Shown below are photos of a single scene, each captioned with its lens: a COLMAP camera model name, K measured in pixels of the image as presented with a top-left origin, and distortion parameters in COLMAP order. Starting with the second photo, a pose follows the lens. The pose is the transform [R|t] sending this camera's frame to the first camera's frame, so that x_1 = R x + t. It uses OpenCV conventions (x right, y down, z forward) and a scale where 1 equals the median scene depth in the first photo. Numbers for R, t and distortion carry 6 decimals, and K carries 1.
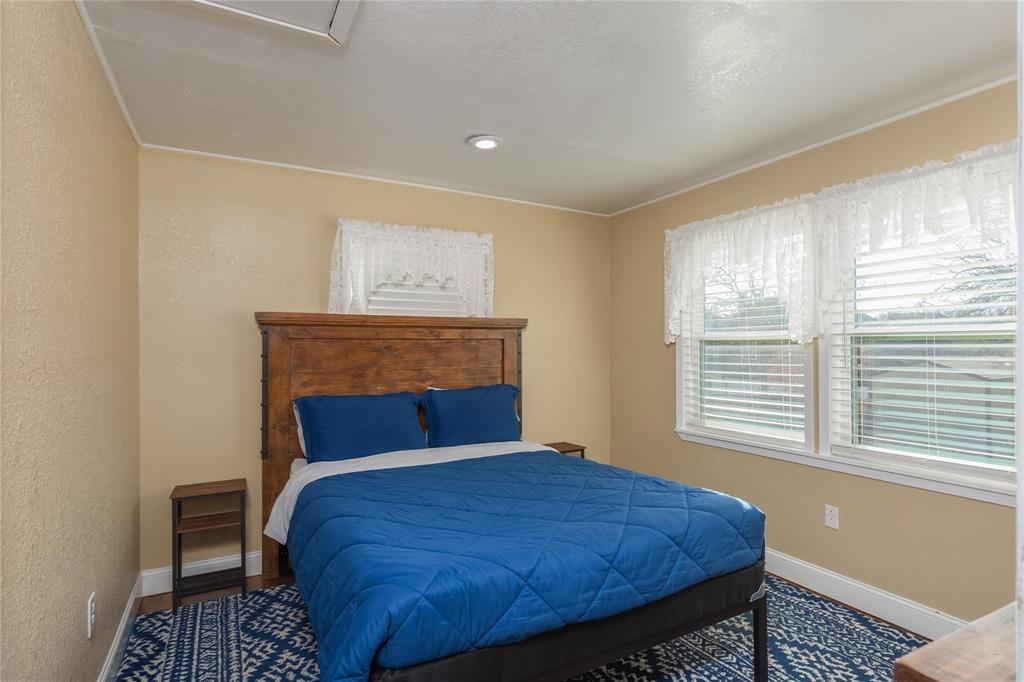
lens RADIAL K [[530.8, 0, 520.2], [0, 530.8, 341.8], [0, 0, 1]] dist [0.003270, 0.001409]
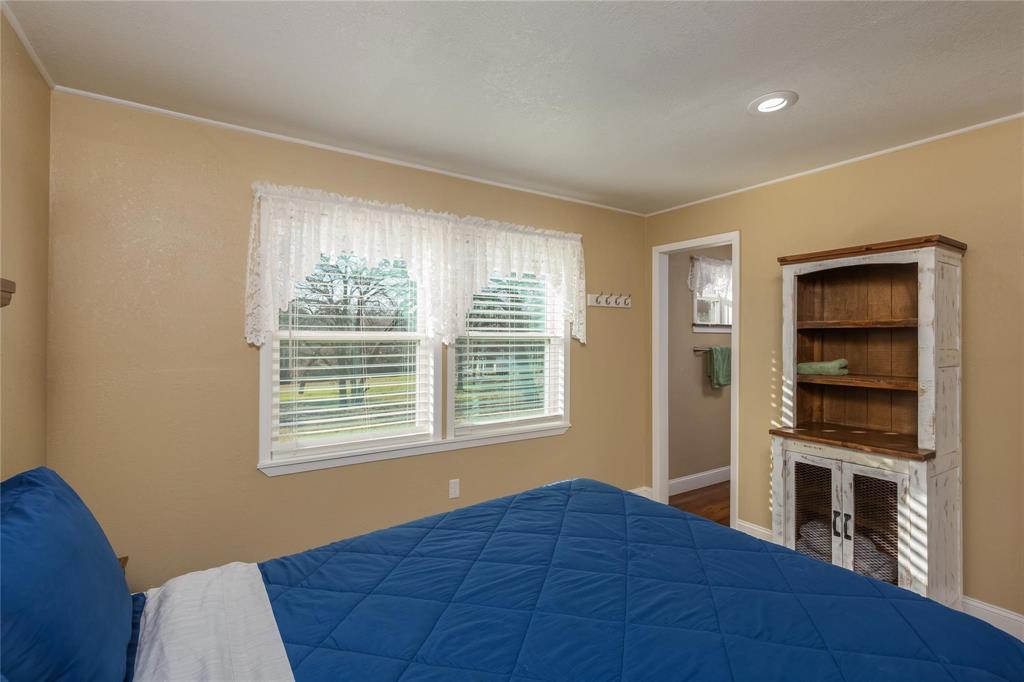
lens RADIAL K [[461.9, 0, 512.0], [0, 461.9, 341.0], [0, 0, 1]] dist [0.001049, 0.000084]
pose [[-0.068252, -0.002342, 0.997665, -0.456054], [-0.007750, 0.999968, 0.001817, -0.007678], [-0.997638, -0.007608, -0.068268, 0.922406]]
